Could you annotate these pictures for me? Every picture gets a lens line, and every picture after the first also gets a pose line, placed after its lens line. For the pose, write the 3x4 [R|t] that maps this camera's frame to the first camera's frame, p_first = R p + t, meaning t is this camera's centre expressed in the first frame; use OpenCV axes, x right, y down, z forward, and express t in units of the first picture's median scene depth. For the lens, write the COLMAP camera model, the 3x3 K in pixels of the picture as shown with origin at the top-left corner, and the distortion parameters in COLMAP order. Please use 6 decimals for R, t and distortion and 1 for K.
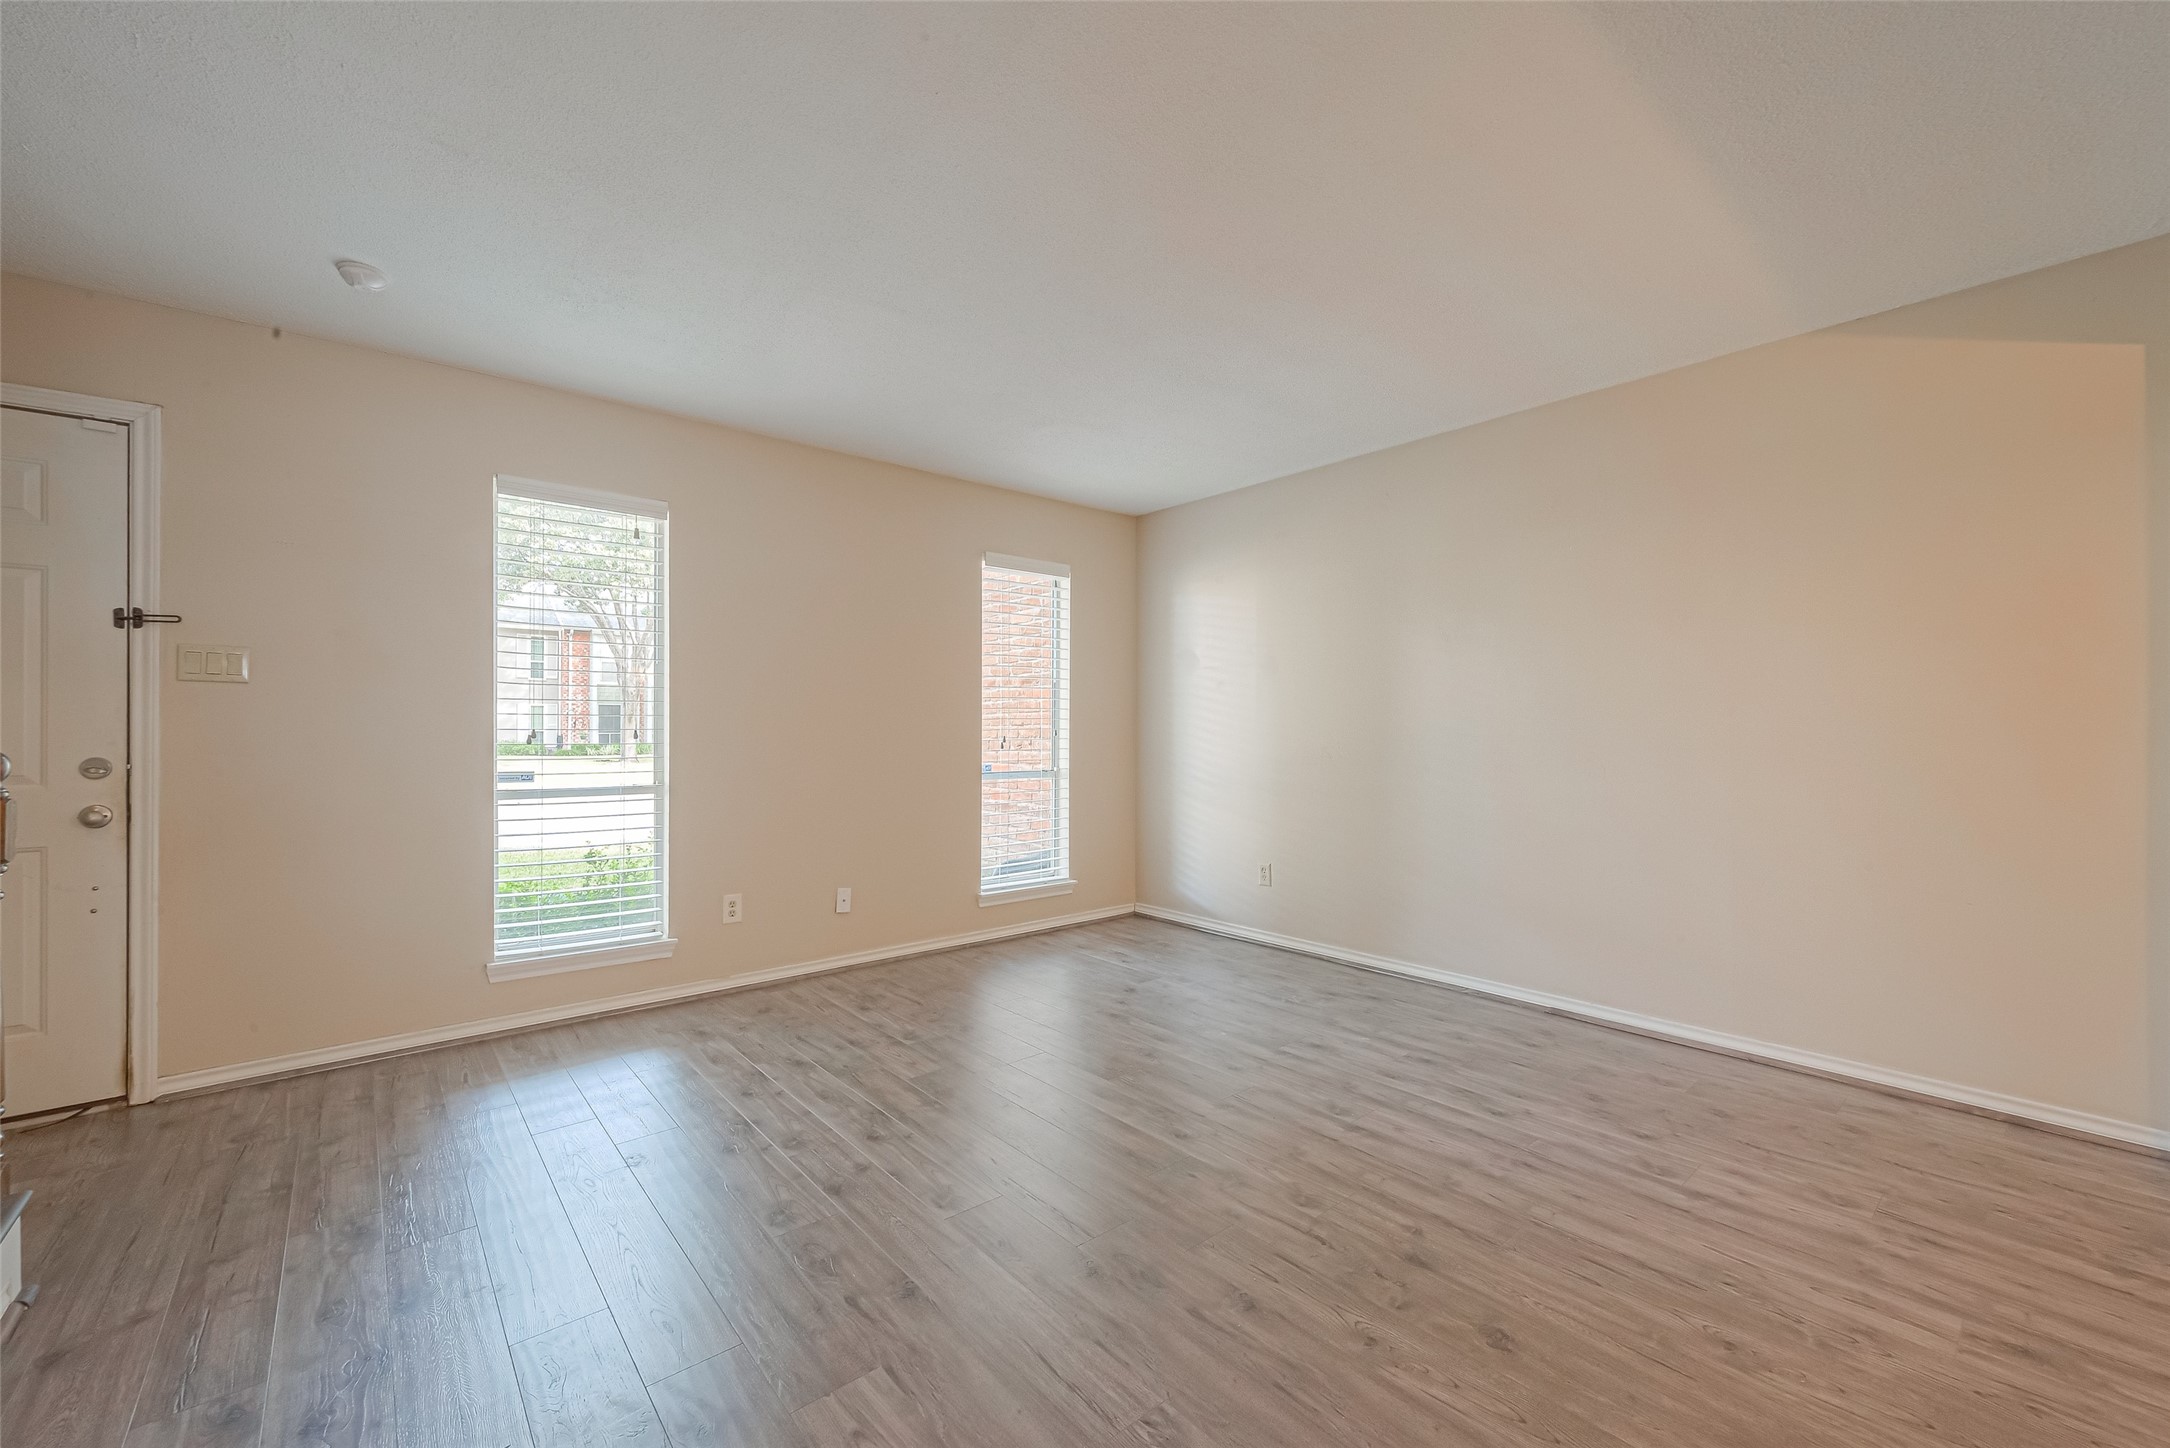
lens RADIAL K [[854.6, 0, 1079.6], [0, 854.6, 723.9], [0, 0, 1]] dist [-0.000175, -0.000503]
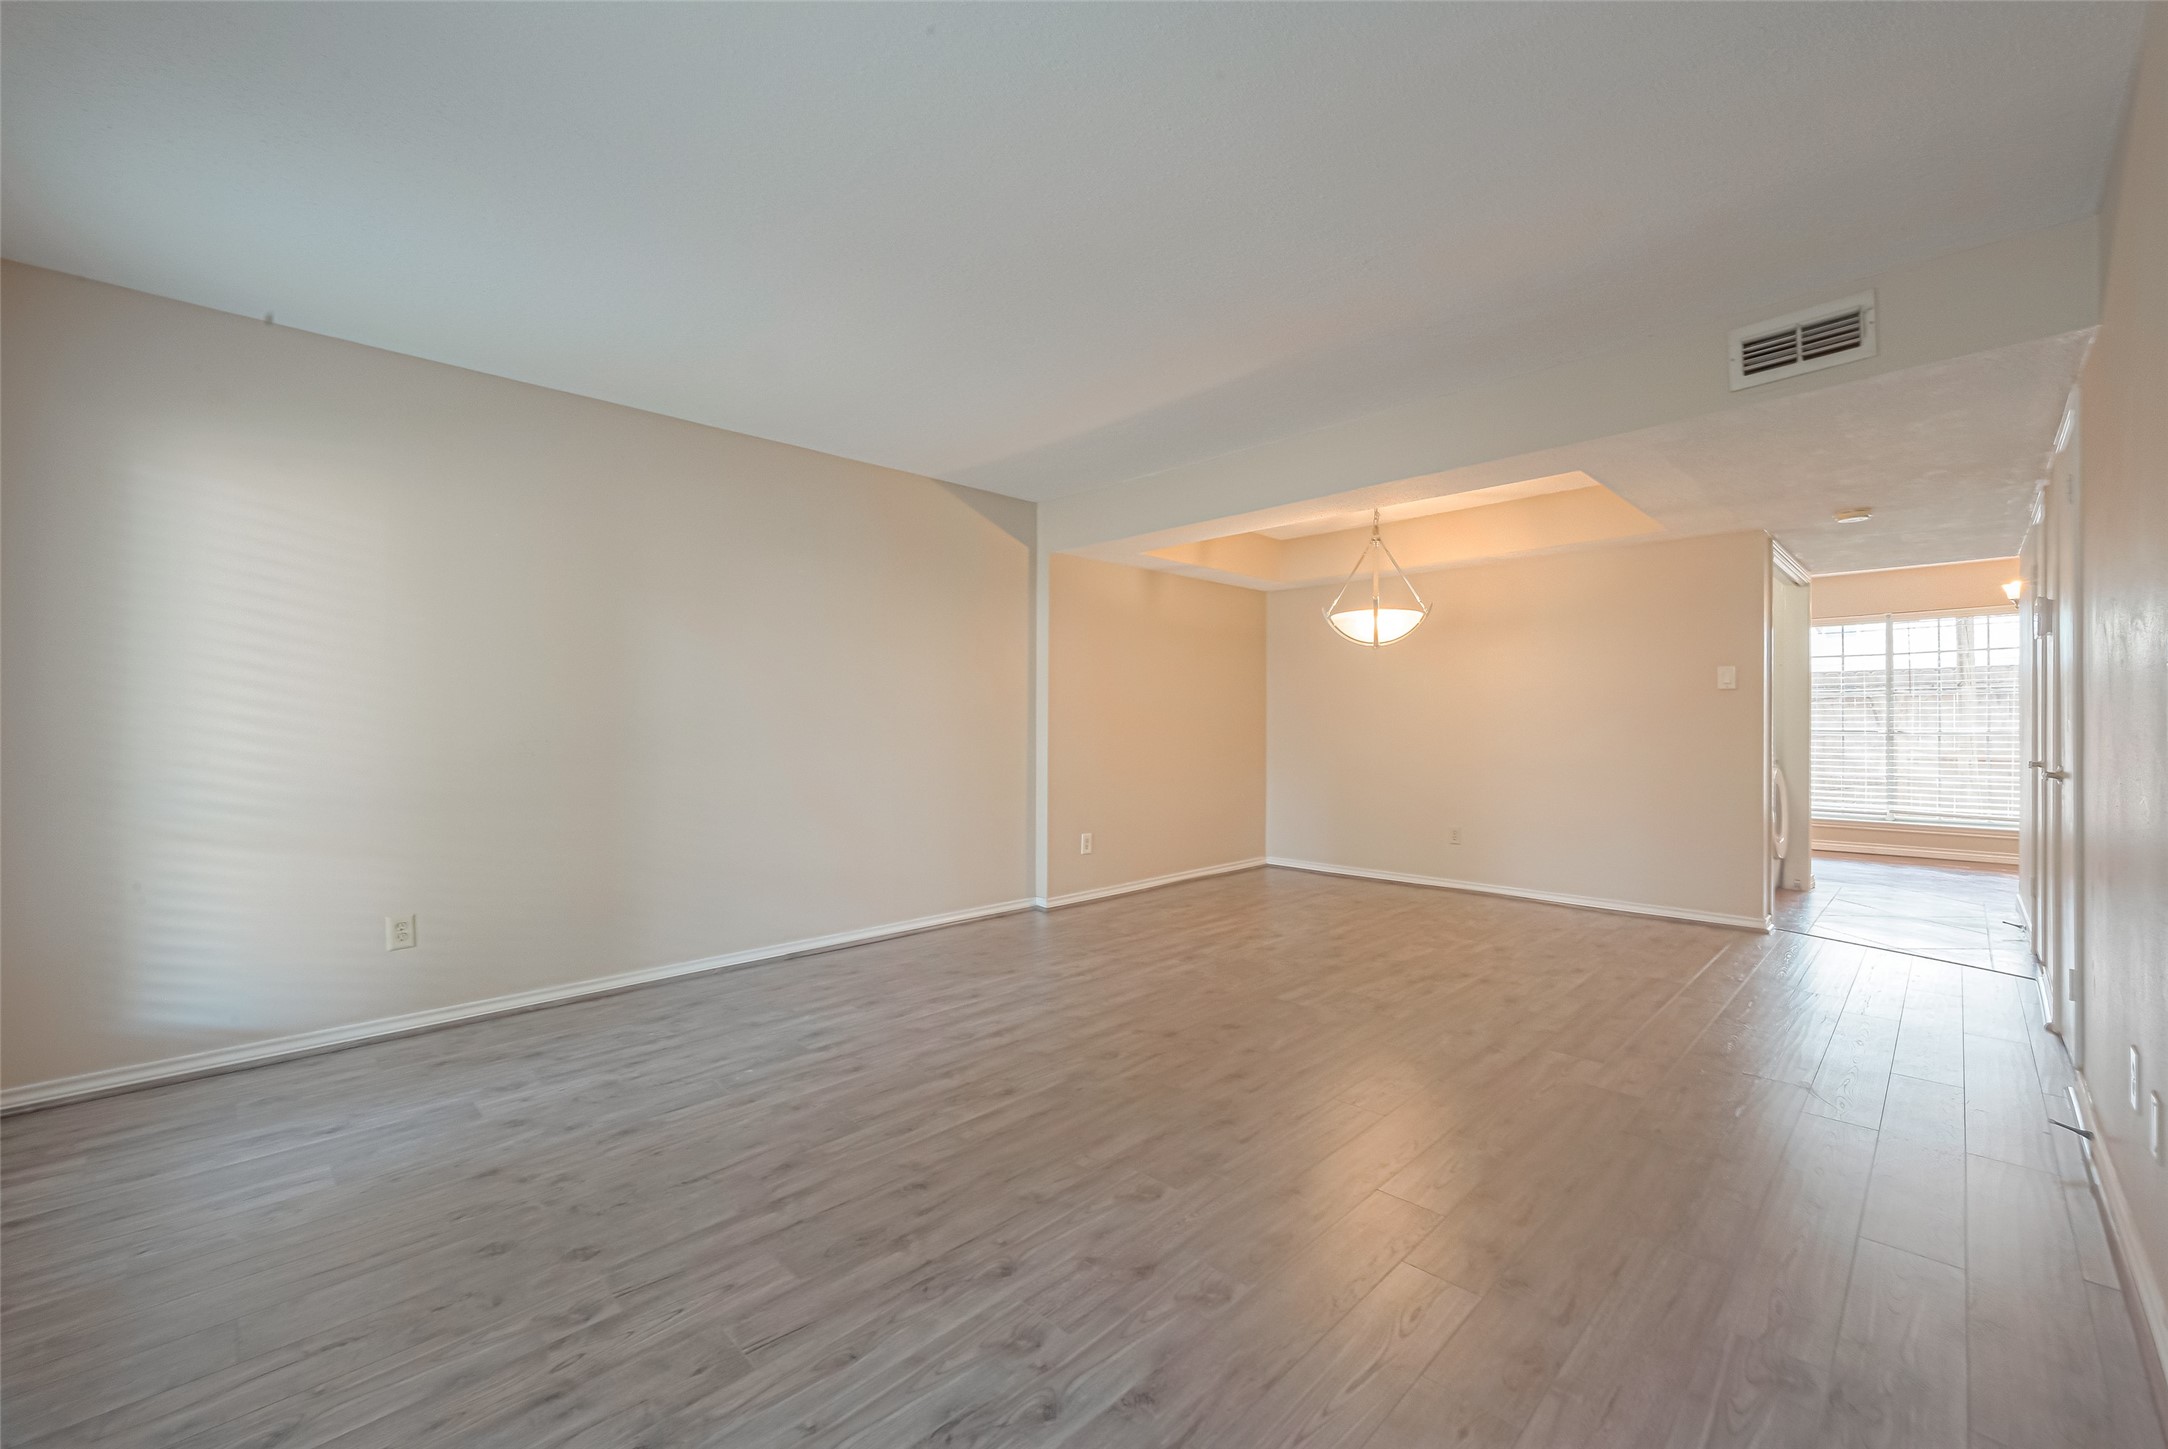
lens RADIAL K [[853.8, 0, 1093.4], [0, 853.8, 721.5], [0, 0, 1]] dist [-0.000175, -0.000503]
pose [[-0.070978, 0.002428, 0.997475, -0.792084], [-0.005296, 0.999982, -0.002811, 0.011602], [-0.997464, -0.005482, -0.070964, 0.792887]]
